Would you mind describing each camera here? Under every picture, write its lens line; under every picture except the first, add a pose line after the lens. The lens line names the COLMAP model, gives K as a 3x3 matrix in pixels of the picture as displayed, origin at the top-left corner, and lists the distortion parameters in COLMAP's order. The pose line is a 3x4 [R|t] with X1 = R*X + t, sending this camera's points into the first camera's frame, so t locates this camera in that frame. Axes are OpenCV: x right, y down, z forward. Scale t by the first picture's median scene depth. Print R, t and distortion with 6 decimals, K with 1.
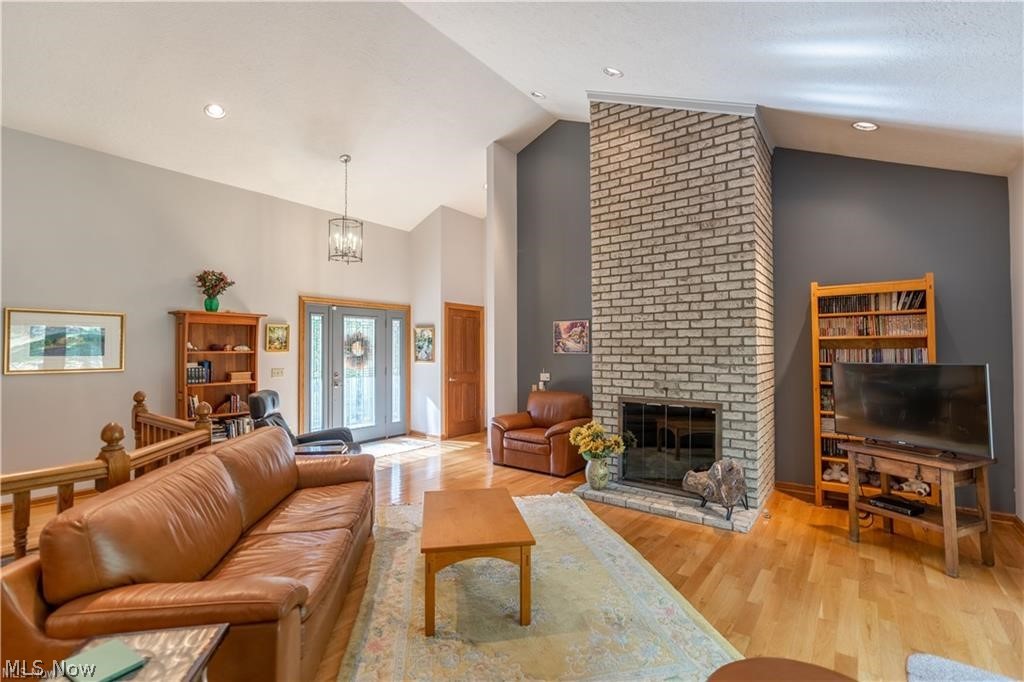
lens RADIAL K [[466.6, 0, 512.5], [0, 466.6, 340.8], [0, 0, 1]] dist [-0.008316, 0.001255]
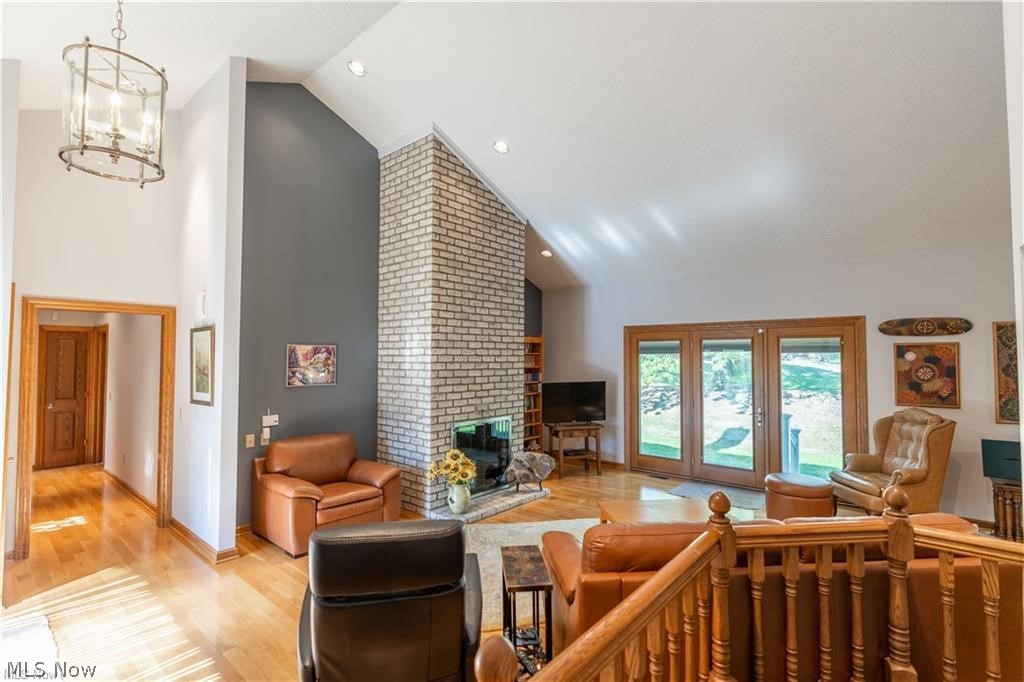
lens RADIAL K [[466.6, 0, 517.2], [0, 466.6, 340.1], [0, 0, 1]] dist [-0.008316, 0.001255]
pose [[0.050691, 0.040319, 0.997900, -0.880254], [-0.019638, 0.999032, -0.039367, -0.035701], [-0.998521, -0.017601, 0.051434, 0.822333]]
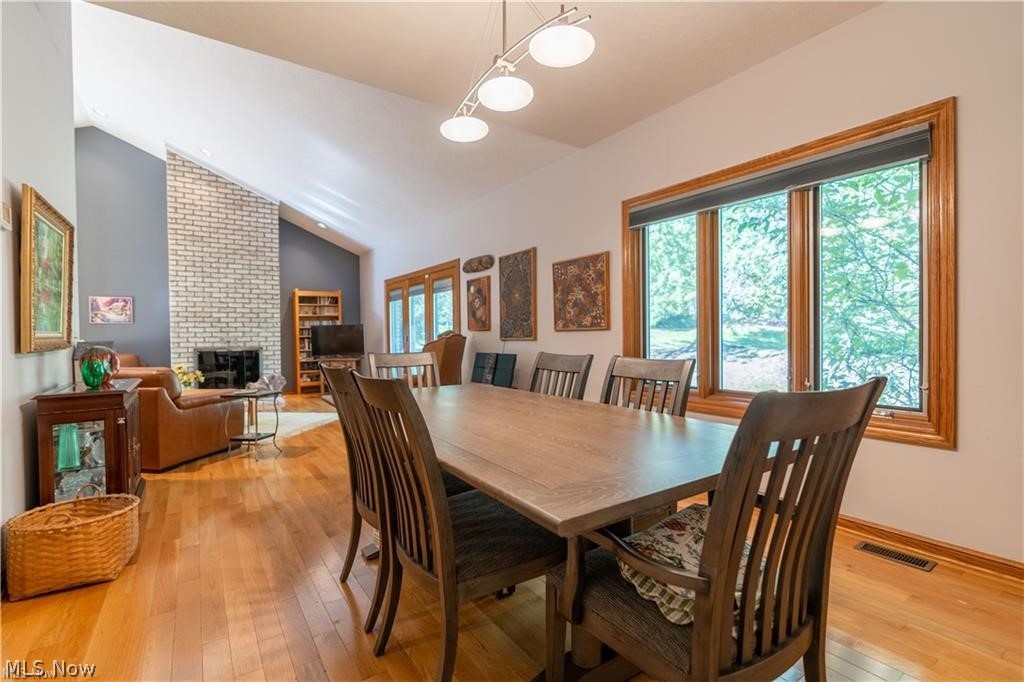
lens RADIAL K [[466.6, 0, 515.3], [0, 466.6, 340.5], [0, 0, 1]] dist [-0.008316, 0.001255]
pose [[0.307220, -0.014737, 0.951524, -0.970783], [-0.006306, 0.999827, 0.017522, 0.060227], [-0.951618, -0.011383, 0.307074, -0.543066]]
